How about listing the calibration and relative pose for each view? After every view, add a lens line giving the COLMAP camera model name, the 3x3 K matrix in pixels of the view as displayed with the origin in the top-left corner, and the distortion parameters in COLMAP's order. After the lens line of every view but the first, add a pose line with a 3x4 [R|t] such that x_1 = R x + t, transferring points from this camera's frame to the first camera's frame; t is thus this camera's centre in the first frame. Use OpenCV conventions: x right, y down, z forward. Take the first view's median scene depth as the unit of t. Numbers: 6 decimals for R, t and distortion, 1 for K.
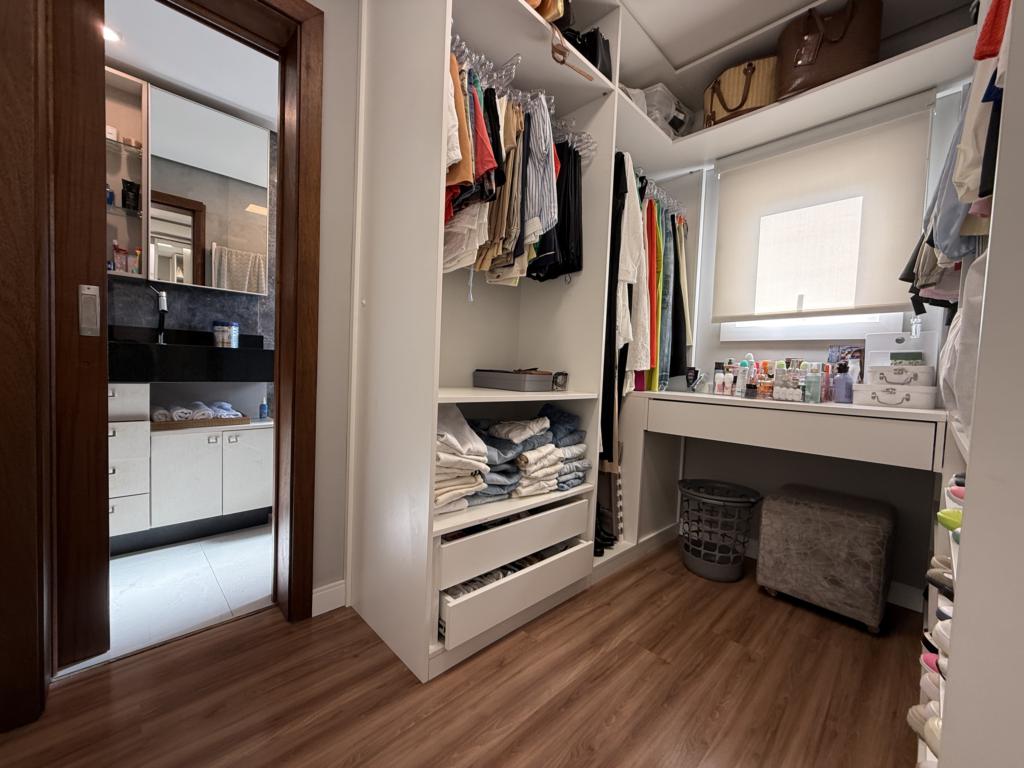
lens RADIAL K [[406.5, 0, 512.5], [0, 406.5, 385.7], [0, 0, 1]] dist [0.002142, -0.000518]
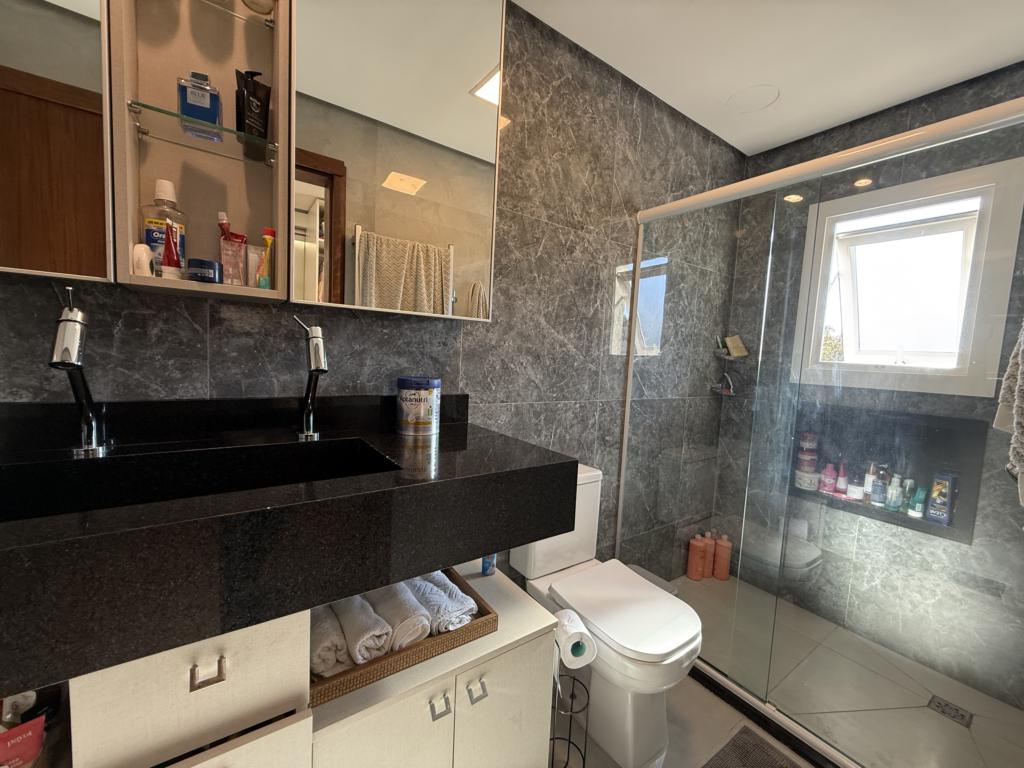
lens RADIAL K [[406.5, 0, 514.6], [0, 406.5, 389.5], [0, 0, 1]] dist [0.002142, -0.000518]
pose [[0.988286, 0.024623, -0.150616, -0.523232], [-0.019093, 0.999093, 0.038050, -0.166660], [0.151416, -0.034728, 0.987860, 0.535407]]
